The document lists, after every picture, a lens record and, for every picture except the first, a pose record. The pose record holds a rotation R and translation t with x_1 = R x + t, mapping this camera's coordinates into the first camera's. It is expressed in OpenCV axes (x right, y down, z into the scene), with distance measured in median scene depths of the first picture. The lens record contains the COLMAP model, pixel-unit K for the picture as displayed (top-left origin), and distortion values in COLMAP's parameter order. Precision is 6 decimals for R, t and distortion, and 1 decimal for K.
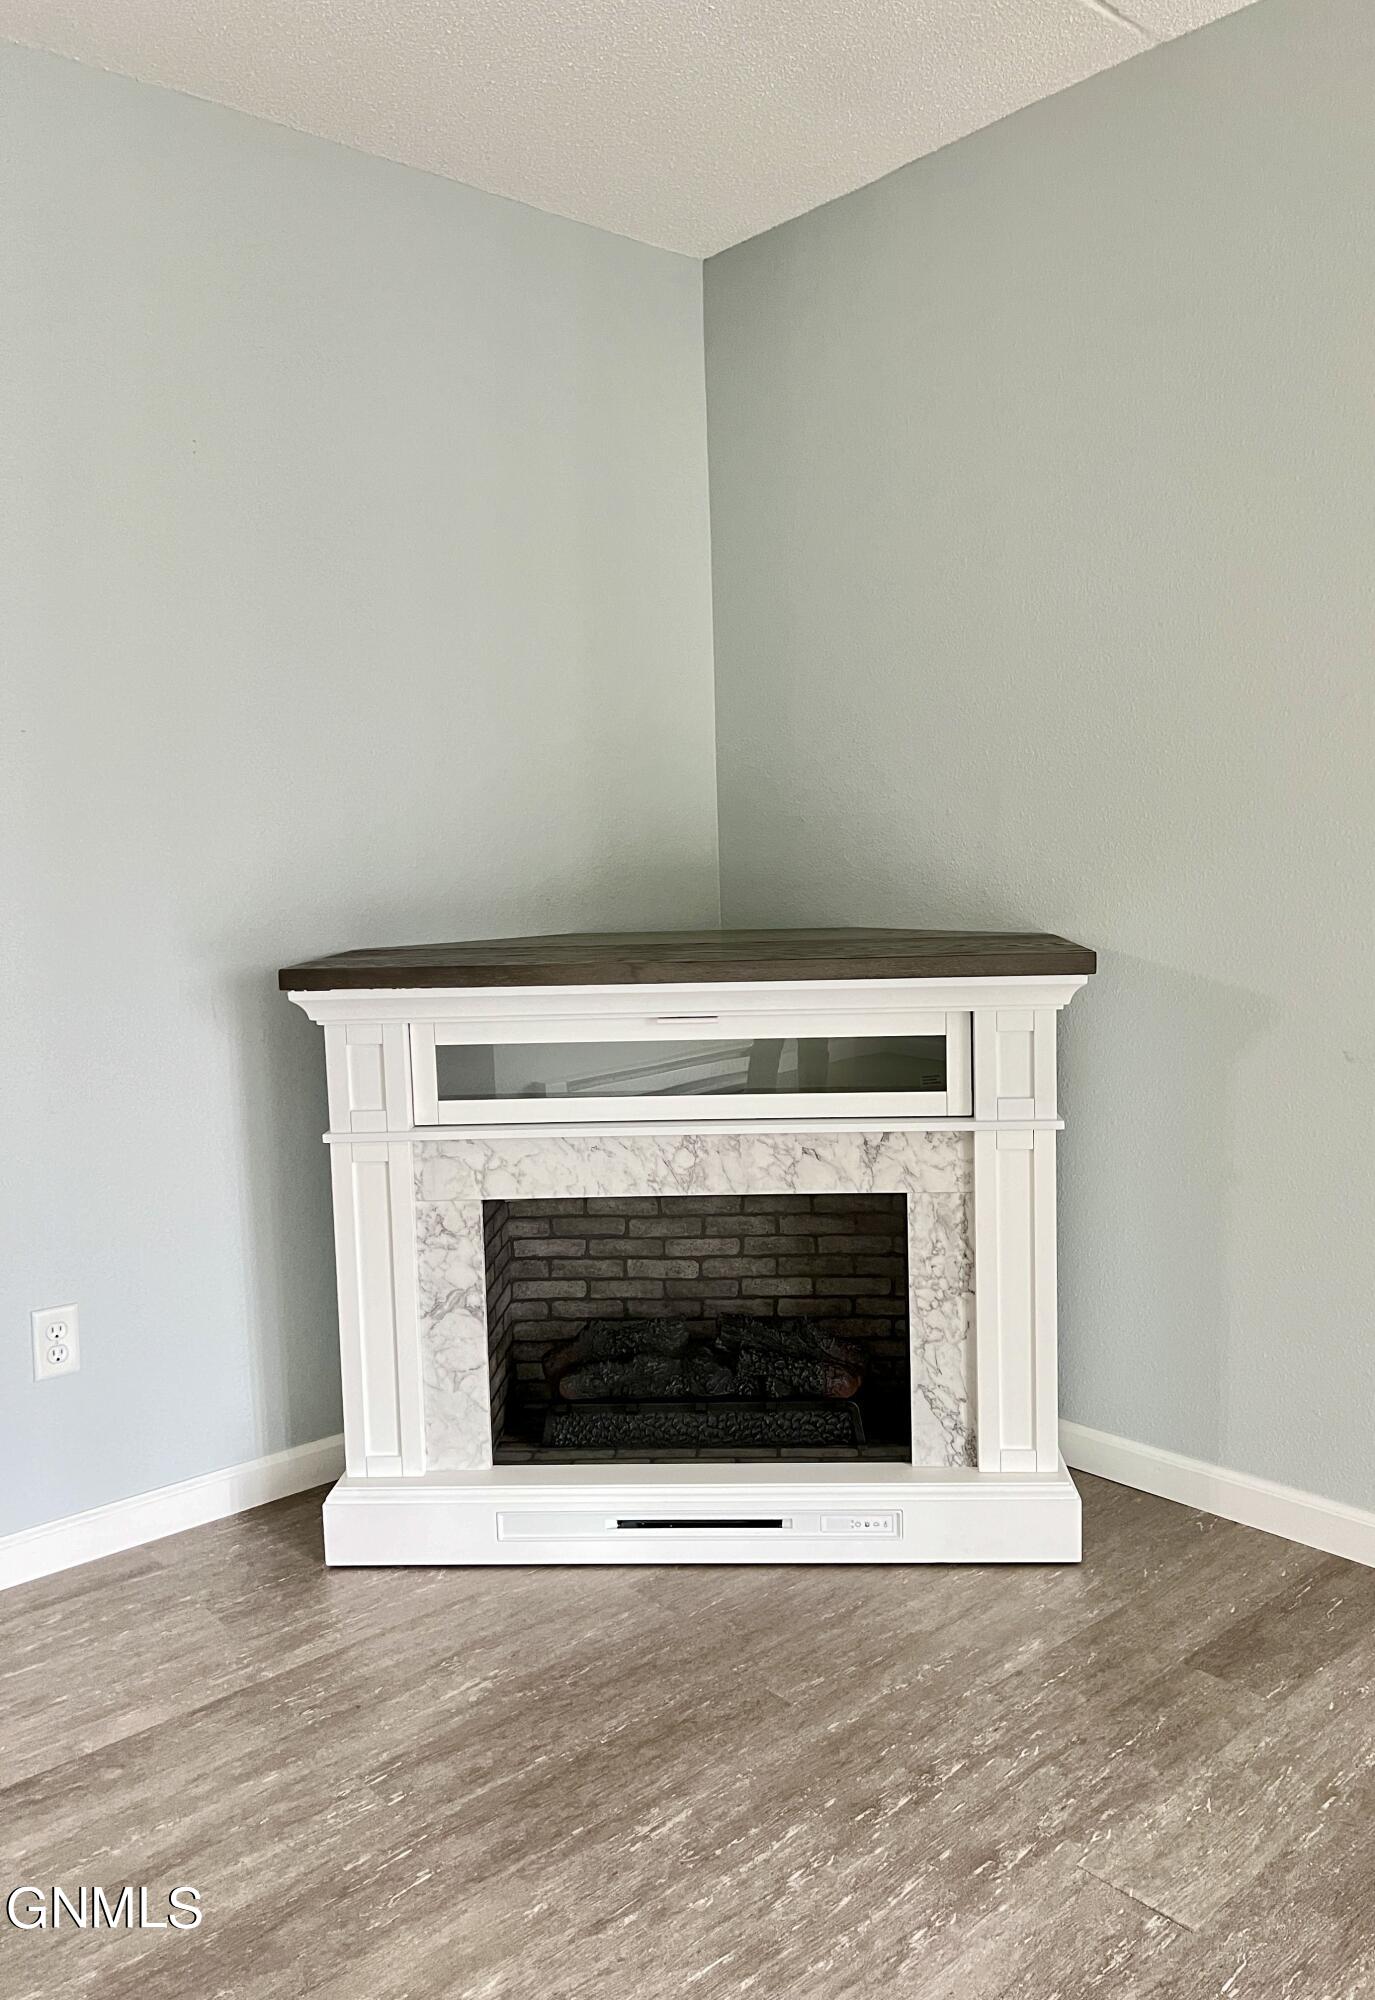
lens RADIAL K [[1534.5, 0, 729.7], [0, 1534.5, 959.5], [0, 0, 1]] dist [0.009897, 0.005236]
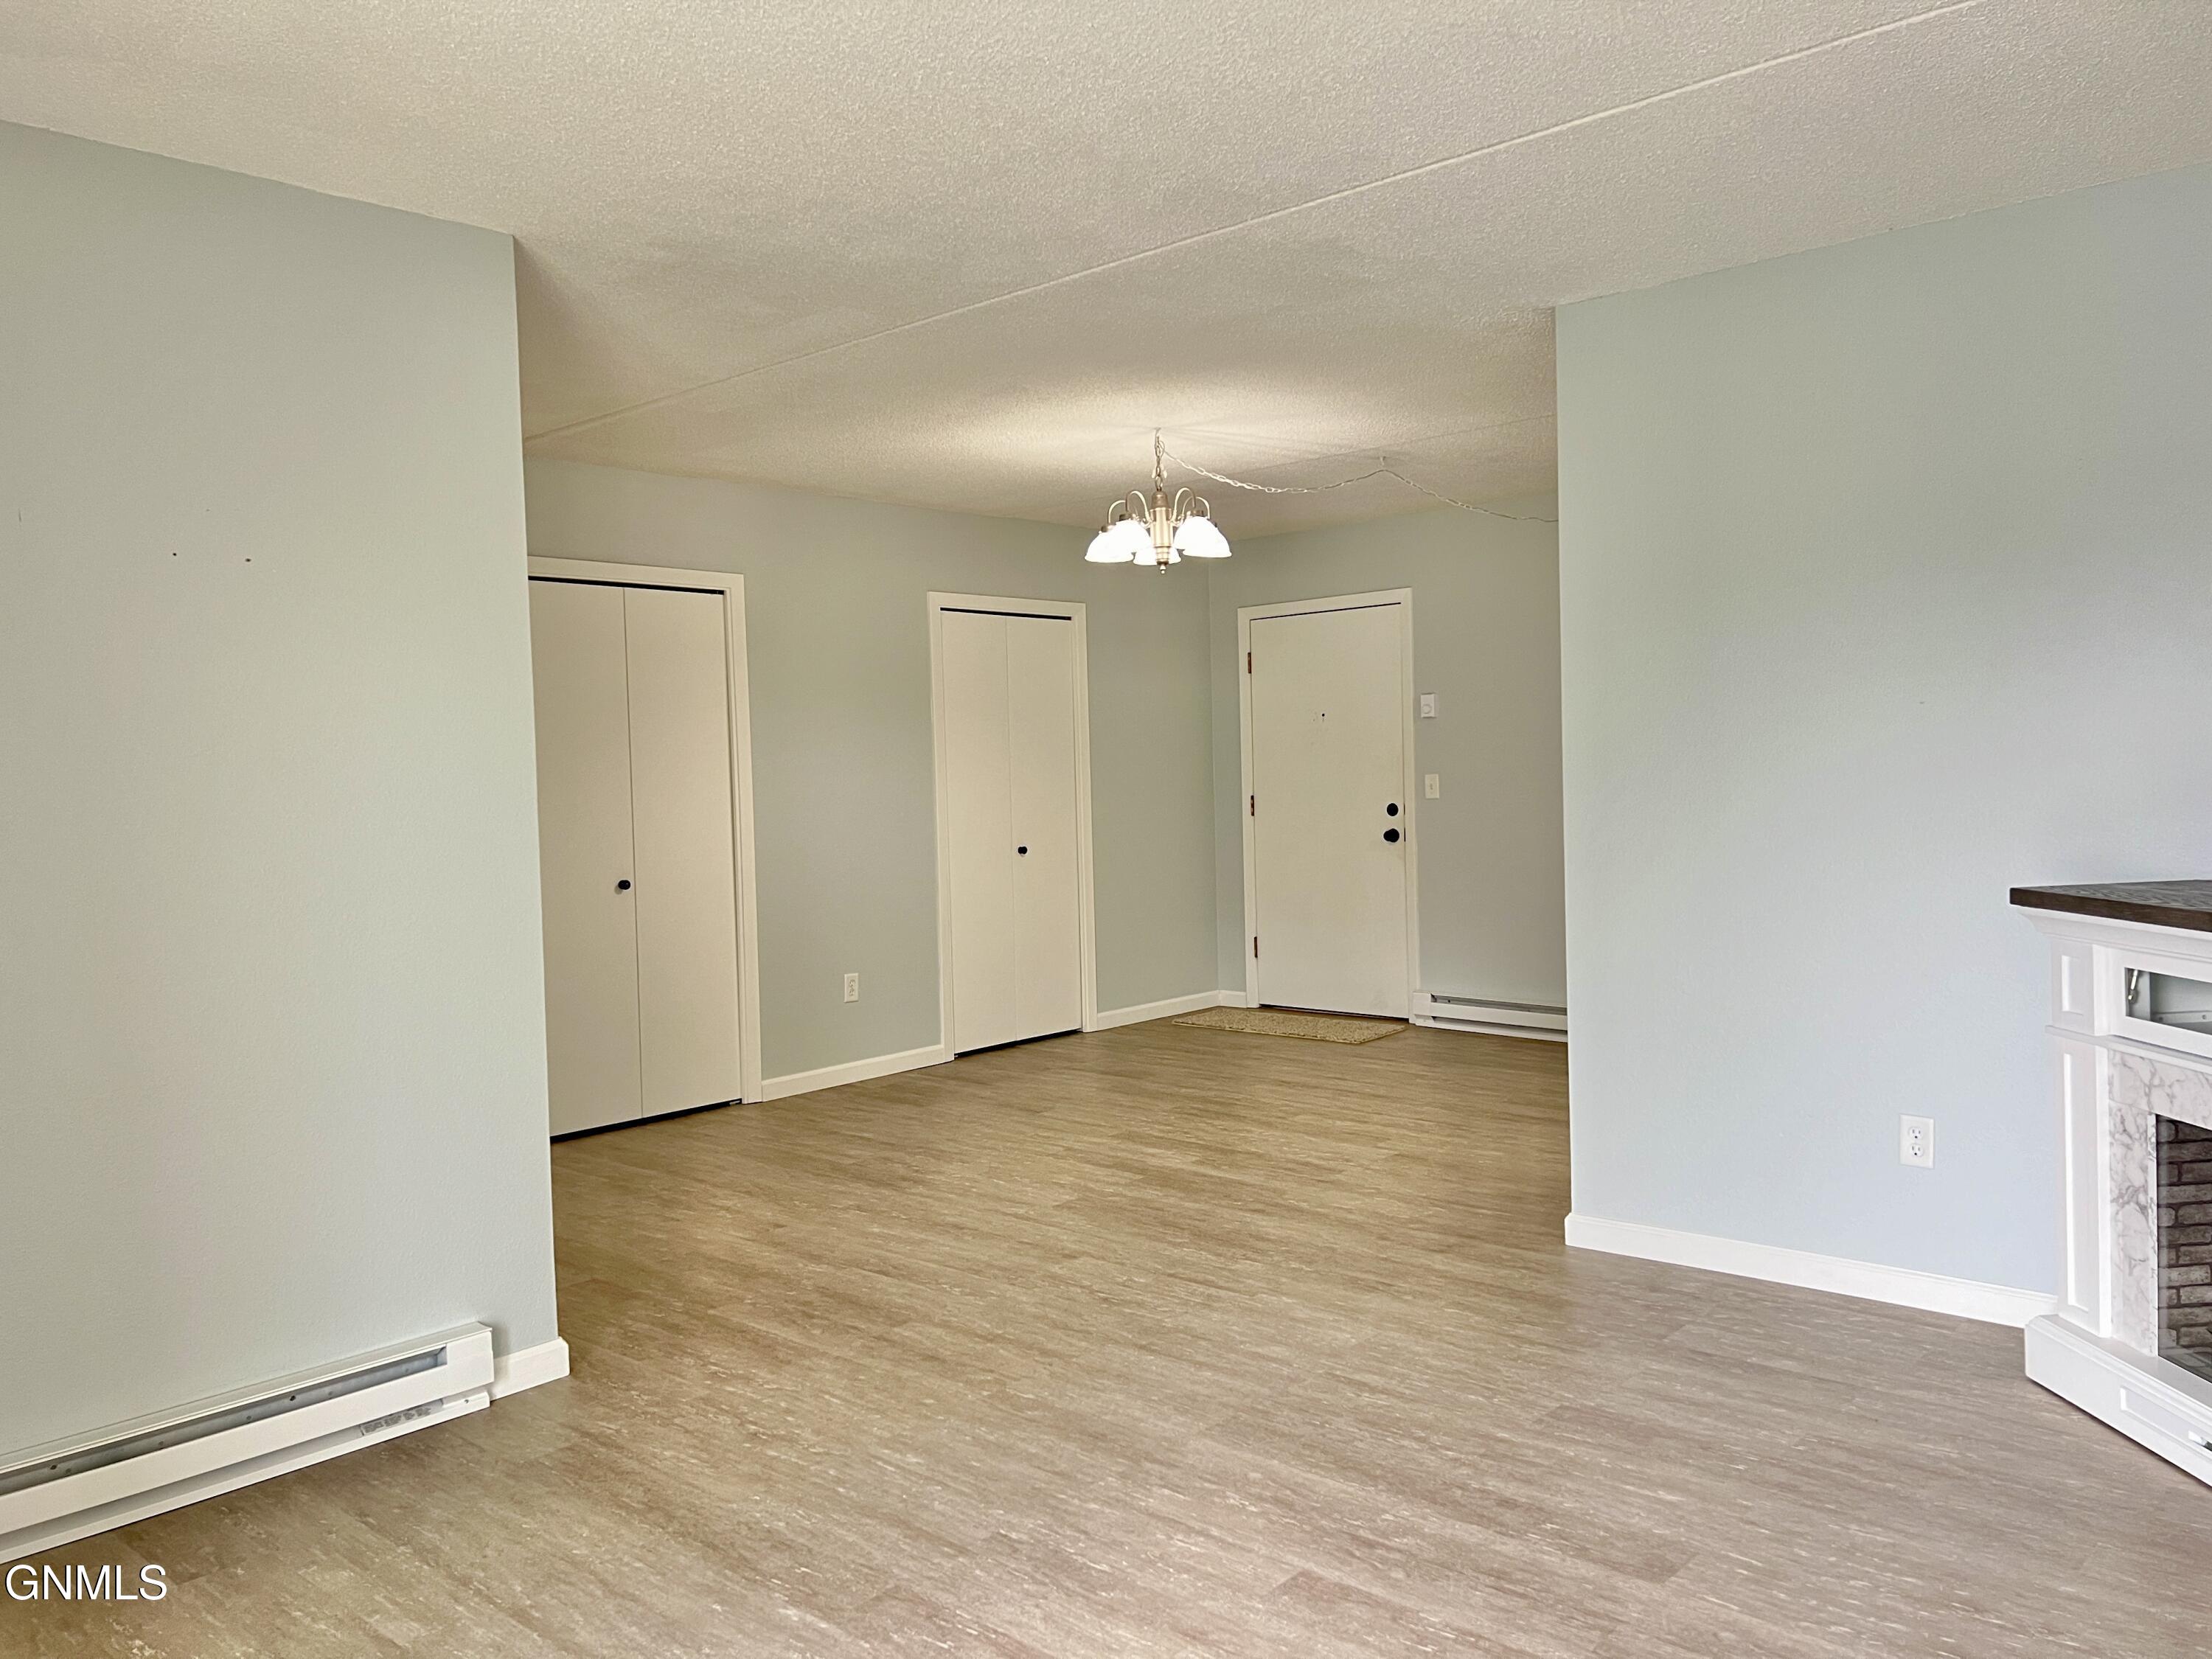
lens RADIAL K [[1667.8, 0, 1106.0], [0, 1667.8, 829.5], [0, 0, 1]] dist [0.034677, -0.003755]
pose [[0.105485, 0.062944, -0.992427, 0.979572], [-0.049632, 0.997084, 0.057964, -0.082984], [0.993182, 0.043142, 0.108301, 0.104033]]
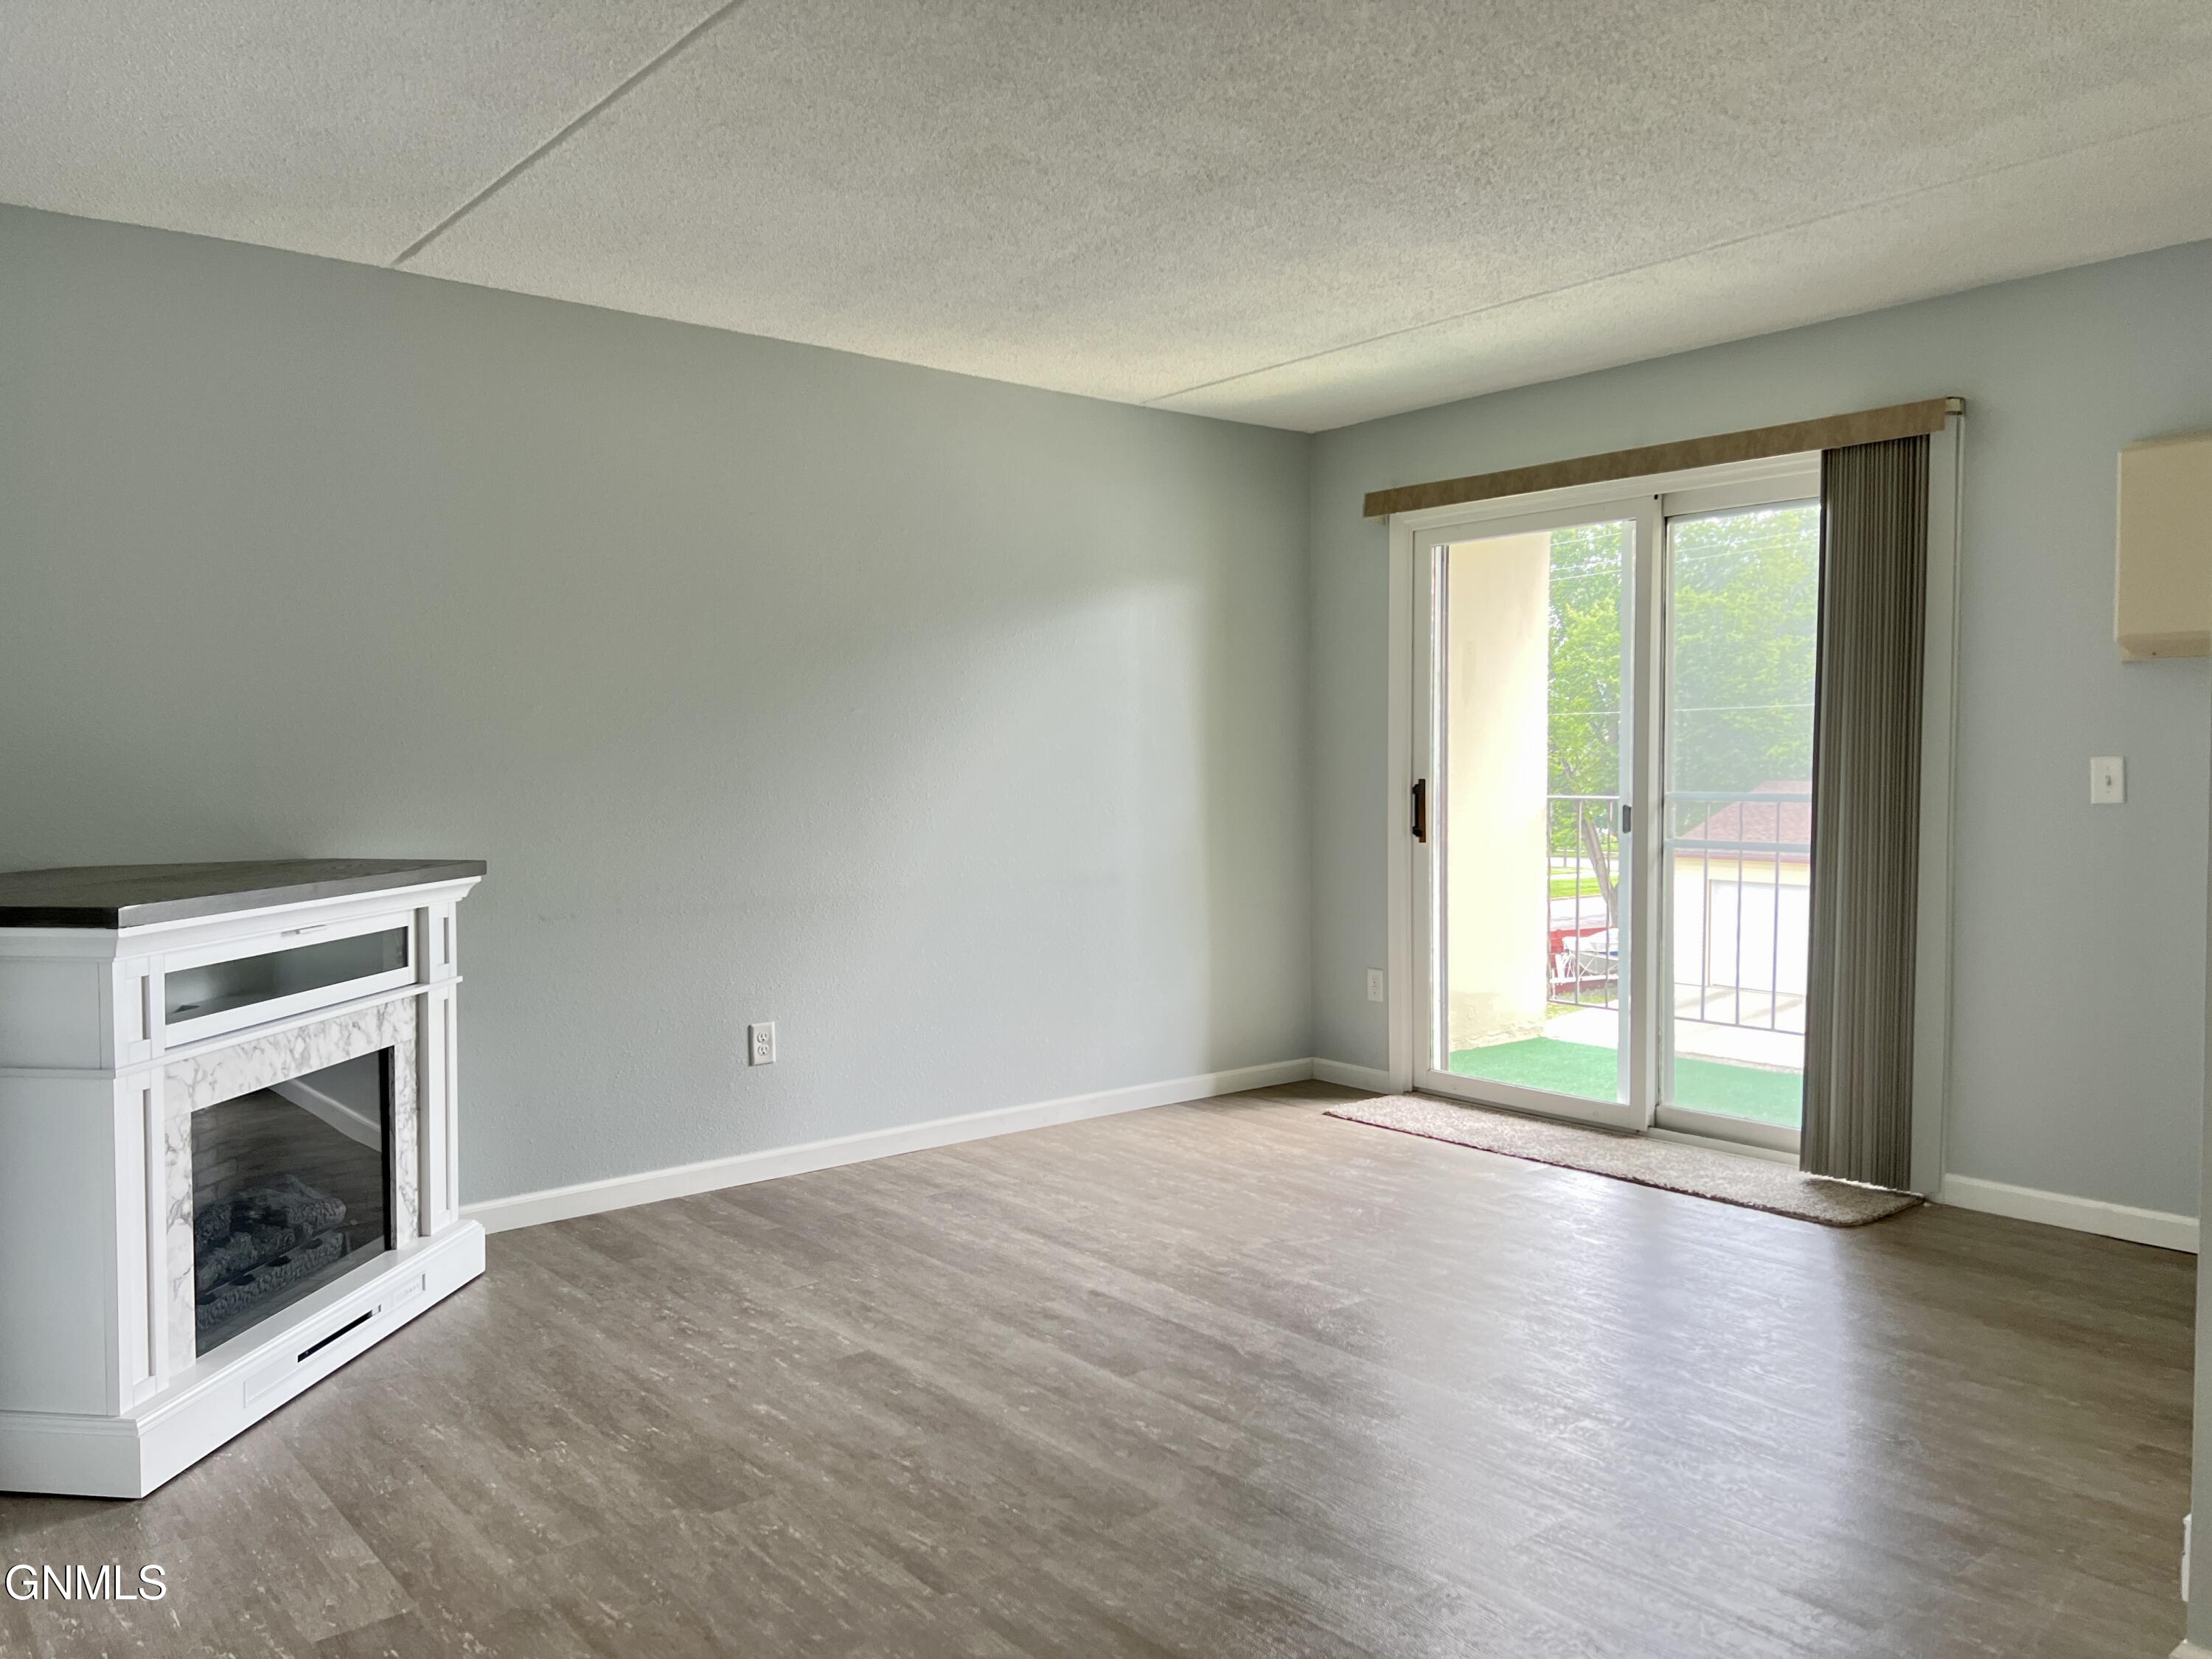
lens RADIAL K [[1667.8, 0, 1106.0], [0, 1667.8, 829.5], [0, 0, 1]] dist [0.034677, -0.003755]
pose [[0.040990, -0.013438, 0.999069, -1.347112], [0.082116, 0.996572, 0.010035, -0.002570], [-0.995779, 0.081629, 0.041953, 0.287748]]
